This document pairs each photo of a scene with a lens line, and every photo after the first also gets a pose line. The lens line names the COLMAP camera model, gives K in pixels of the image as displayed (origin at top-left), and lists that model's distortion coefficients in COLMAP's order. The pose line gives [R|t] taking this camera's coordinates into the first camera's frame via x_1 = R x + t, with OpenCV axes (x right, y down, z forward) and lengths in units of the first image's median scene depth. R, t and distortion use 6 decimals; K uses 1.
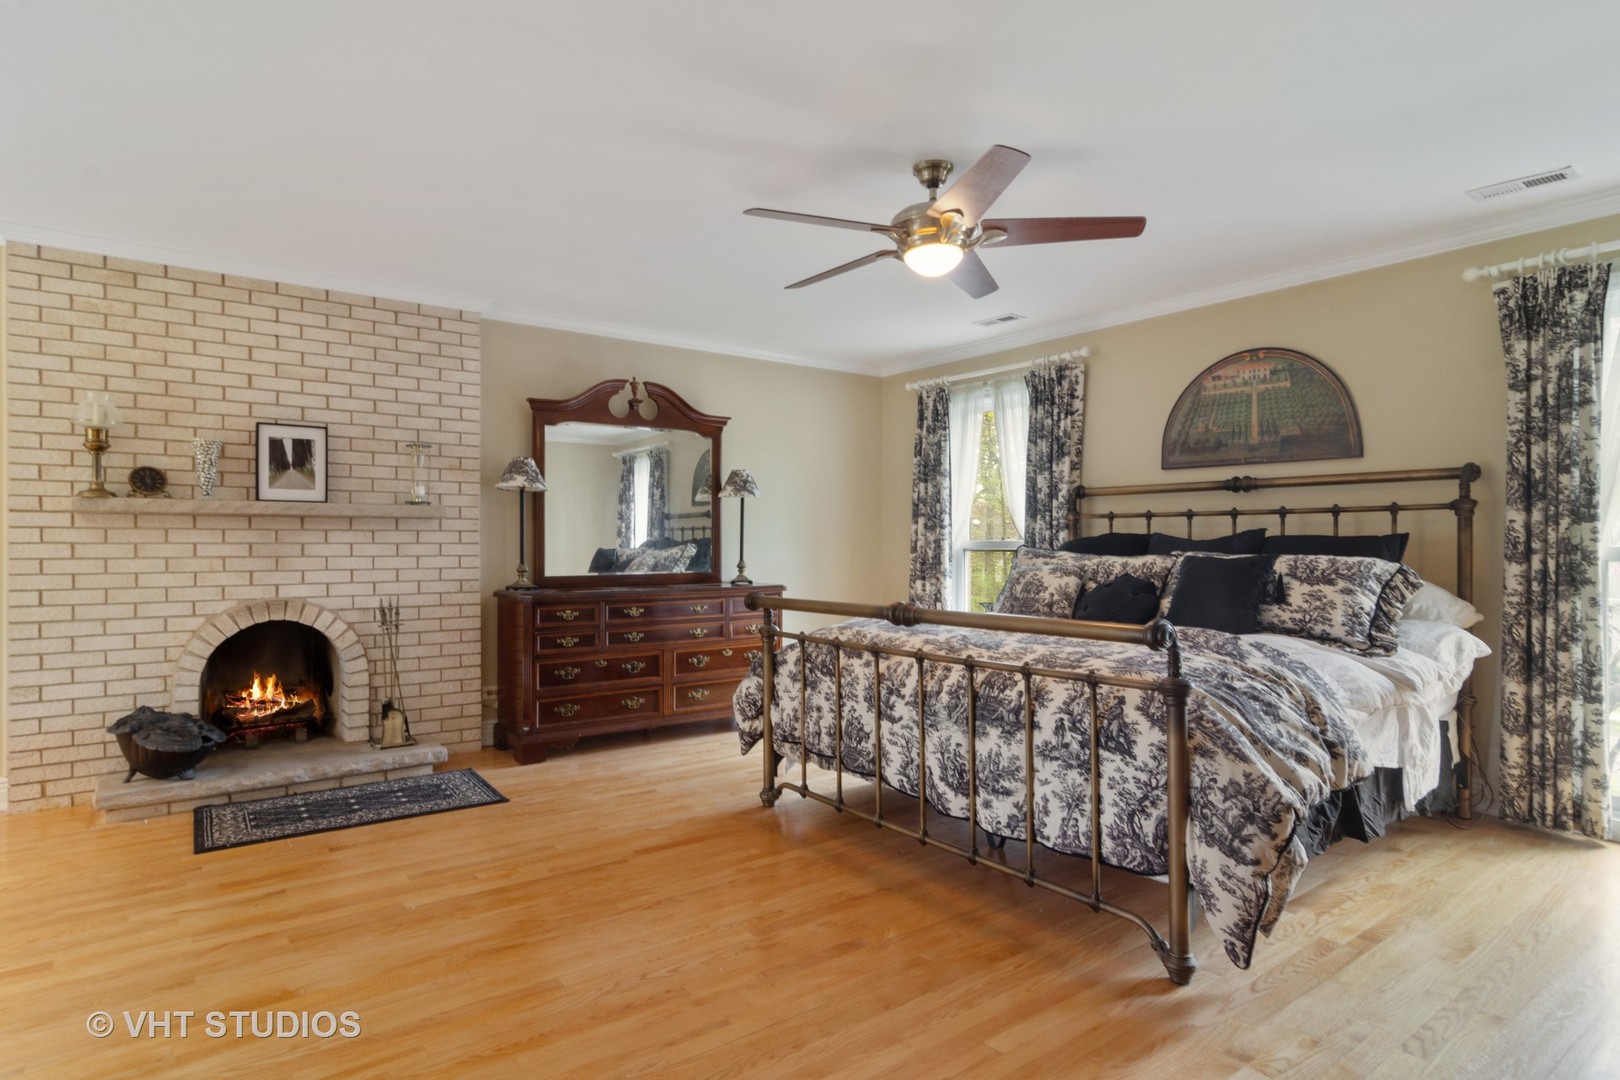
lens RADIAL K [[883.4, 0, 810.4], [0, 883.4, 540.6], [0, 0, 1]] dist [0.002699, 0.000003]
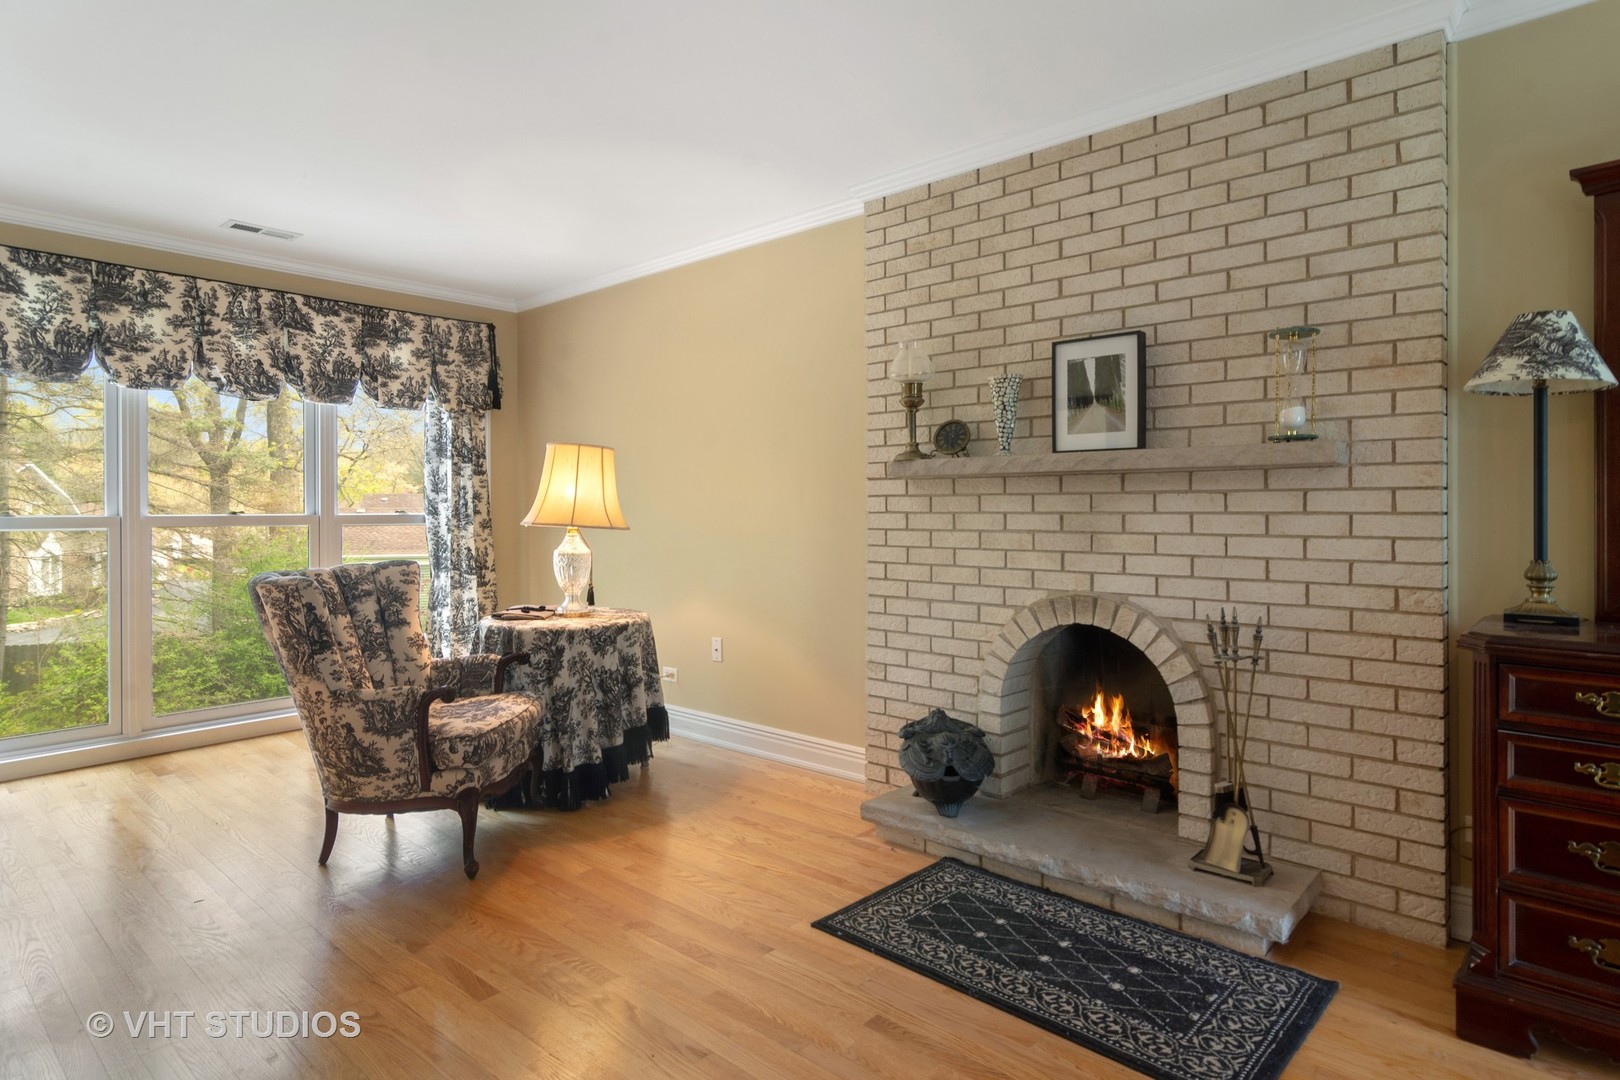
lens RADIAL K [[883.4, 0, 820.5], [0, 883.4, 511.5], [0, 0, 1]] dist [0.002699, 0.000003]
pose [[0.195675, -0.001891, -0.980667, 0.032944], [0.001963, 0.999997, -0.001536, 0.002553], [0.980667, -0.001625, 0.195678, 0.655649]]
